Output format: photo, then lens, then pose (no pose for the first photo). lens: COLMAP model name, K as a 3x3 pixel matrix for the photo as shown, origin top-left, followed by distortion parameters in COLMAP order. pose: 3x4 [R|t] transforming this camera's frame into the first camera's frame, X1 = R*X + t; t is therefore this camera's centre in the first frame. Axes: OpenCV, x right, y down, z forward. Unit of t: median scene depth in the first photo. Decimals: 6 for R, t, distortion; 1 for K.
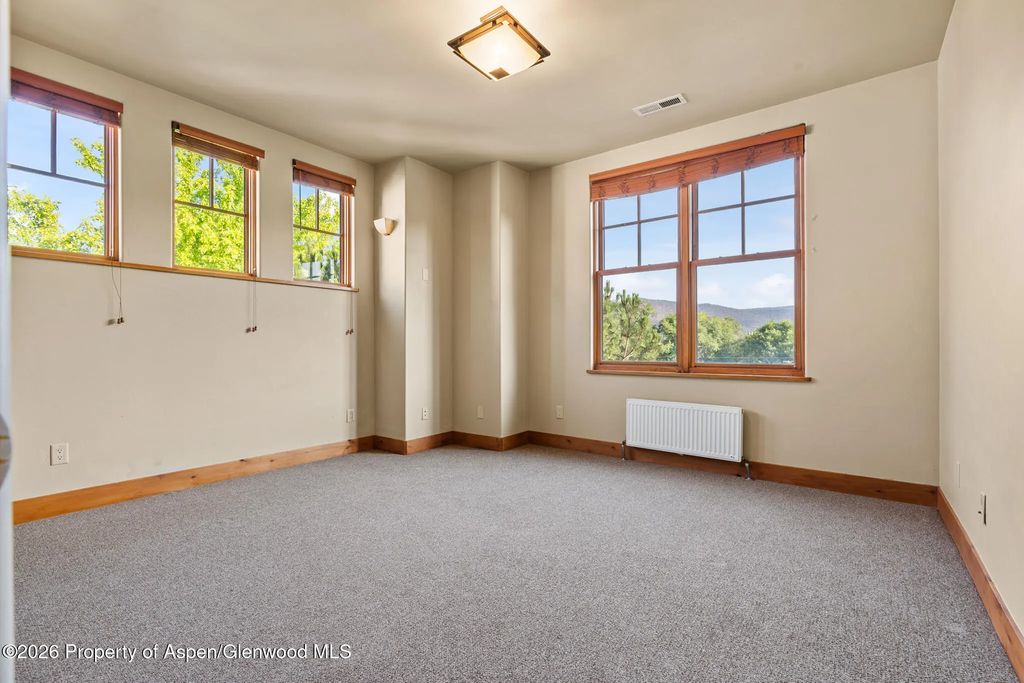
lens RADIAL K [[472.4, 0, 521.1], [0, 472.4, 341.7], [0, 0, 1]] dist [-0.018196, 0.000679]
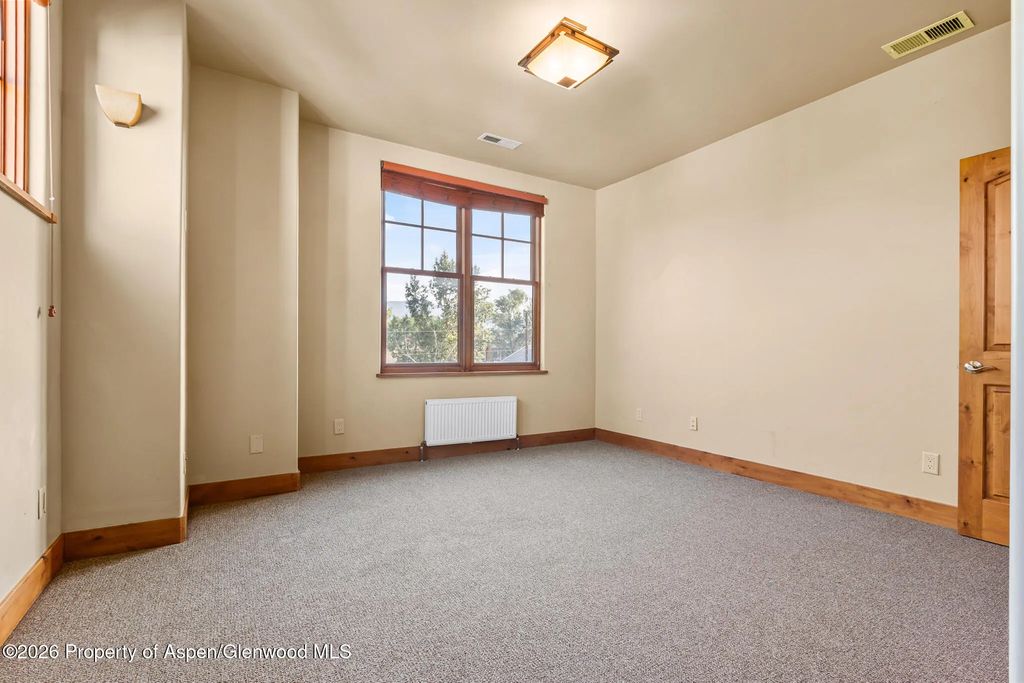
lens RADIAL K [[472.4, 0, 506.0], [0, 472.4, 343.5], [0, 0, 1]] dist [-0.018196, 0.000679]
pose [[0.368966, 0.014291, 0.929333, -0.680350], [-0.014977, 0.999843, -0.009429, 0.006767], [-0.929322, -0.010440, 0.369123, 0.485835]]
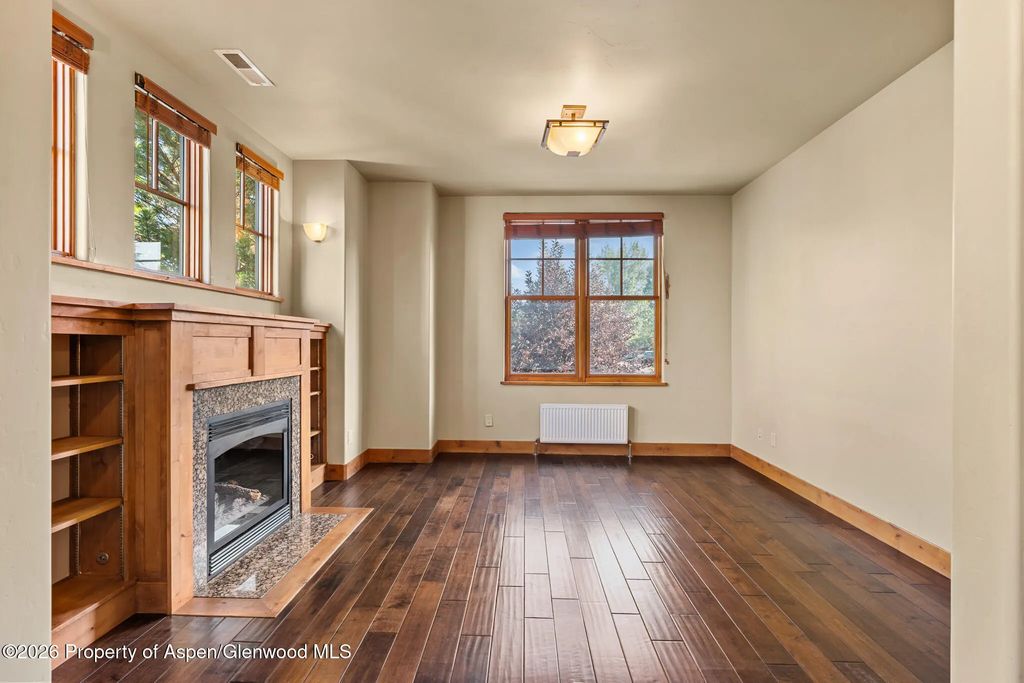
lens RADIAL K [[503.6, 0, 521.6], [0, 503.6, 342.5], [0, 0, 1]] dist [-0.016250, -0.000265]
pose [[0.791365, 0.004989, 0.611323, -0.637056], [-0.013289, 0.999871, 0.009044, -0.052607], [-0.611199, -0.015281, 0.791329, -0.002330]]
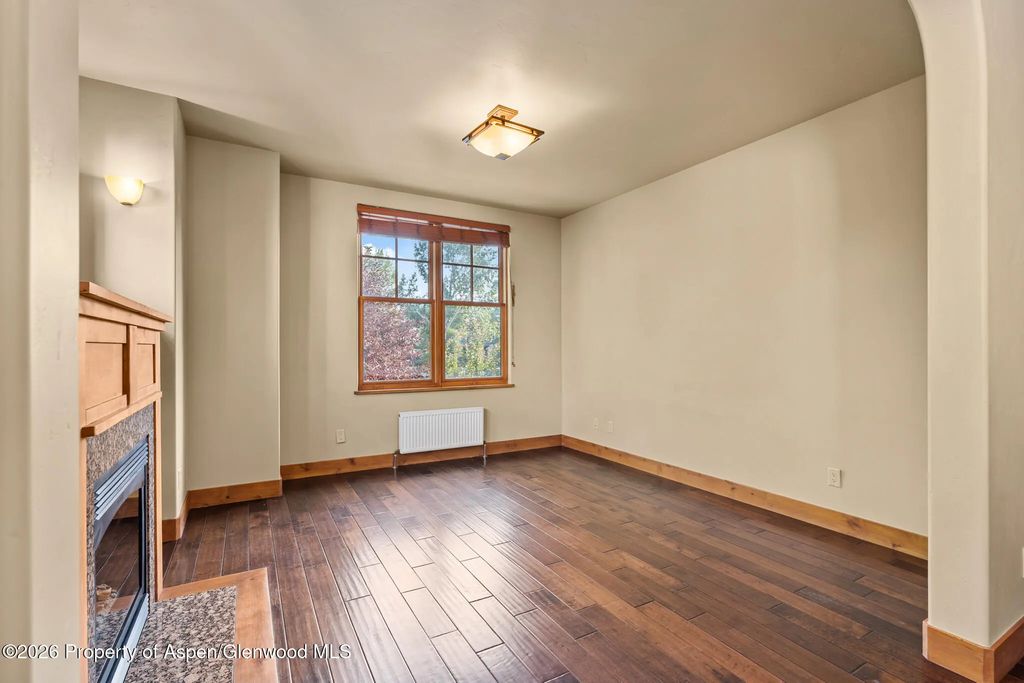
lens RADIAL K [[472.4, 0, 526.9], [0, 472.4, 345.3], [0, 0, 1]] dist [-0.018196, 0.000679]
pose [[0.335373, 0.003880, 0.942077, -0.783650], [-0.011343, 0.999936, -0.000080, -0.050176], [-0.942017, -0.010659, 0.335396, 0.337163]]
